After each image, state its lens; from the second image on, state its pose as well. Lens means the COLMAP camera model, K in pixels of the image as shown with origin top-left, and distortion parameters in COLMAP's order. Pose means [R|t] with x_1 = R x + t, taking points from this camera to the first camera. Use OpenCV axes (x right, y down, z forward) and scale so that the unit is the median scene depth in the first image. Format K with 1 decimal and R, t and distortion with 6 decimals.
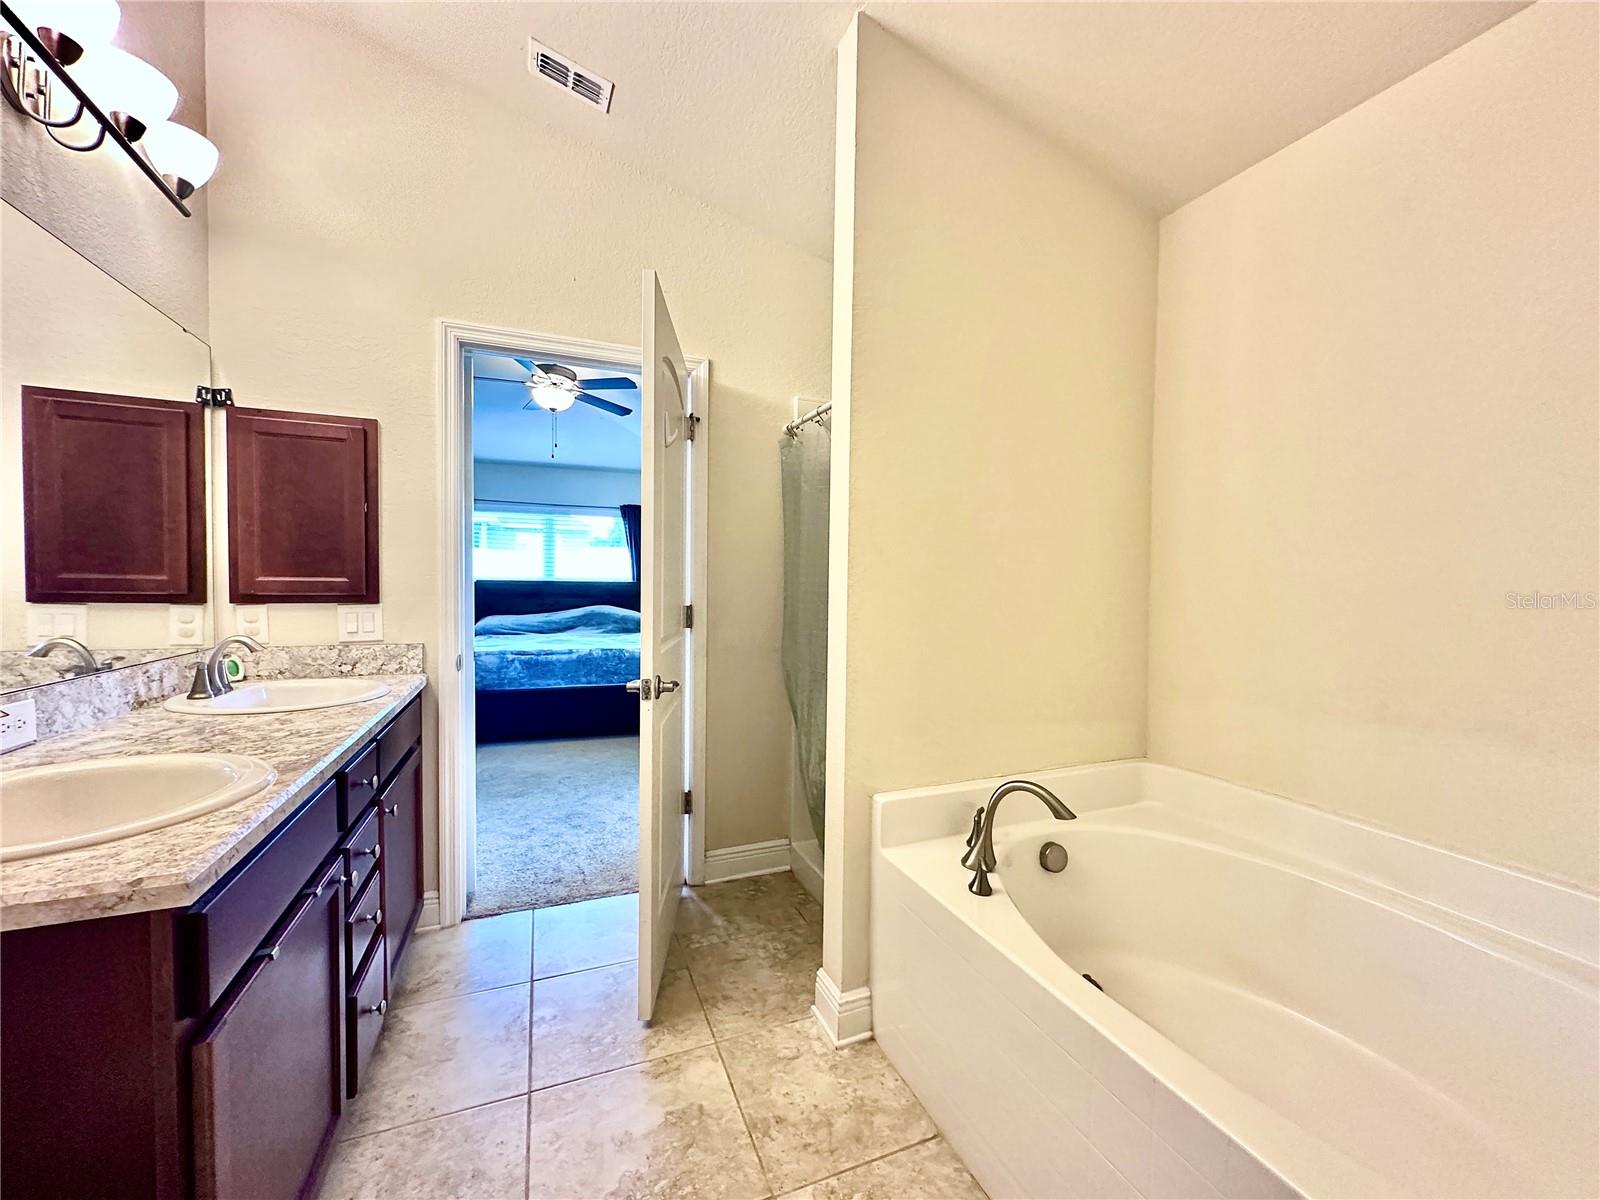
lens RADIAL K [[641.1, 0, 800.0], [0, 641.1, 600.0], [0, 0, 1]] dist [-0.001302, -0.000242]
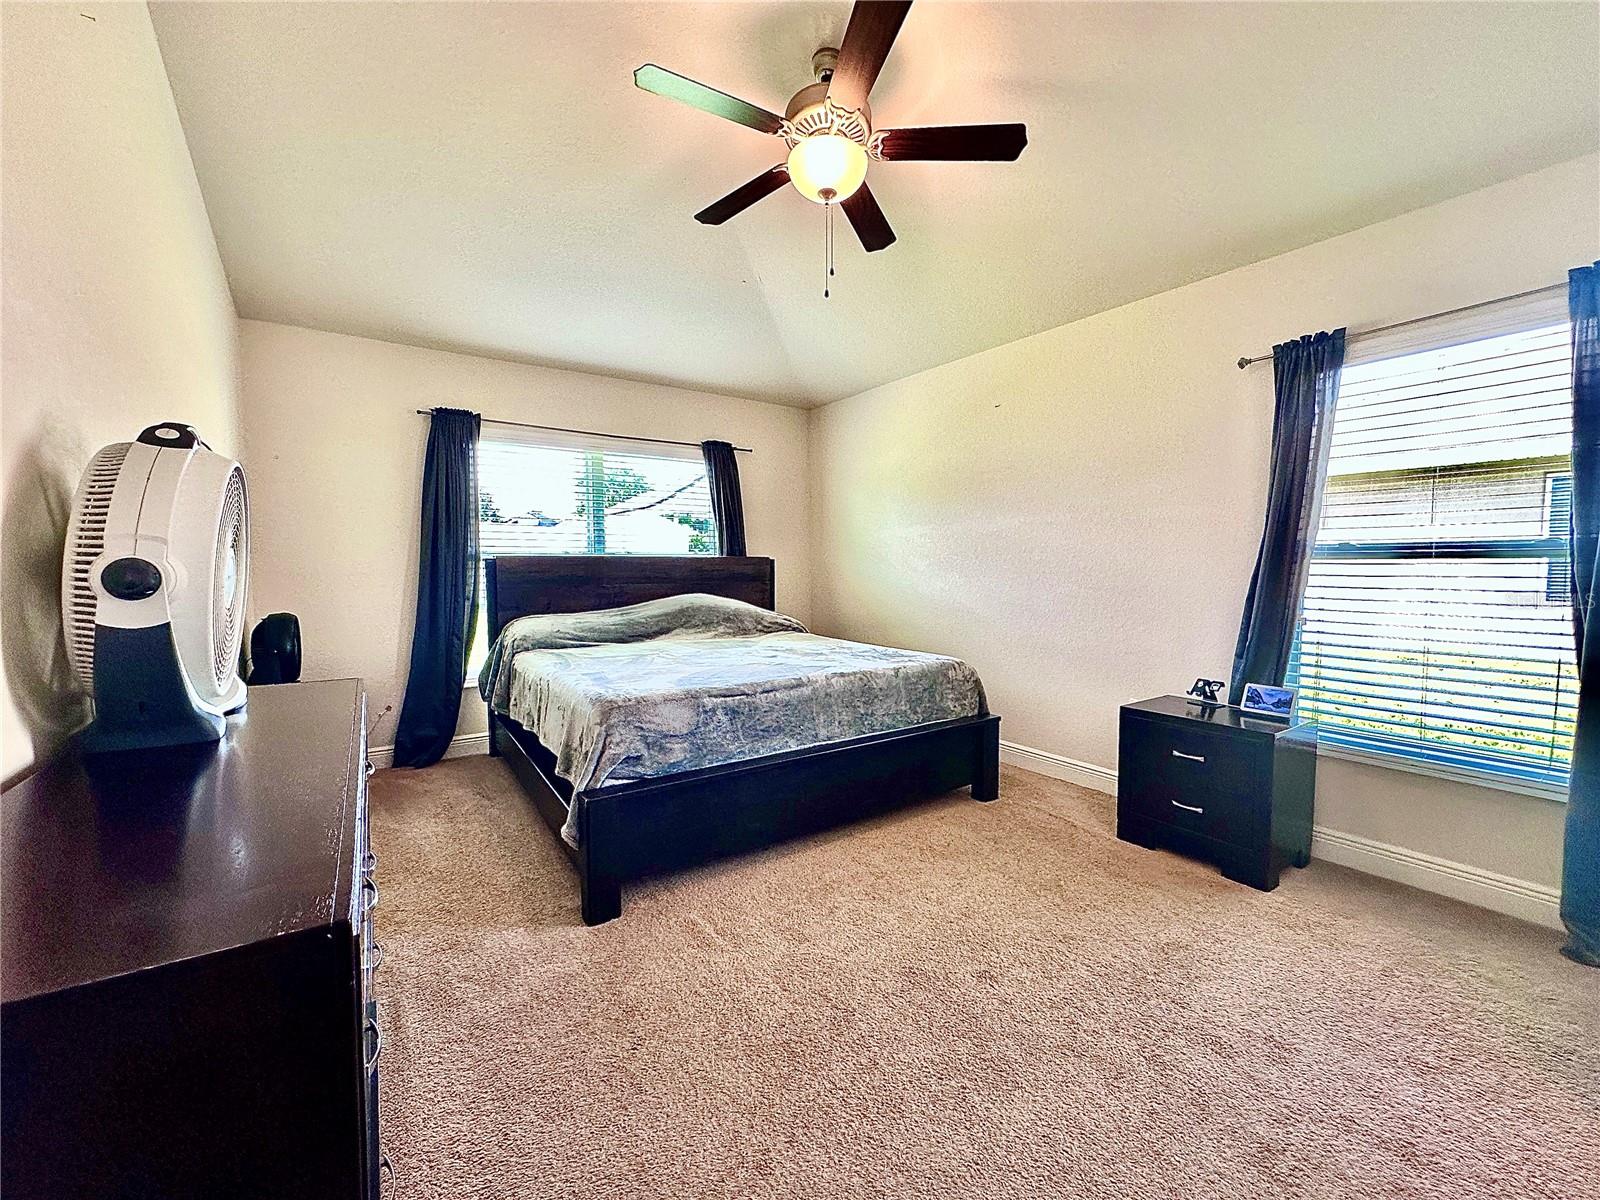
lens RADIAL K [[641.1, 0, 800.0], [0, 641.1, 600.0], [0, 0, 1]] dist [-0.001302, -0.000242]
pose [[0.976540, -0.023035, 0.214102, -0.357934], [0.016968, 0.999402, 0.030132, -0.003813], [-0.214668, -0.025792, 0.976346, 0.364417]]
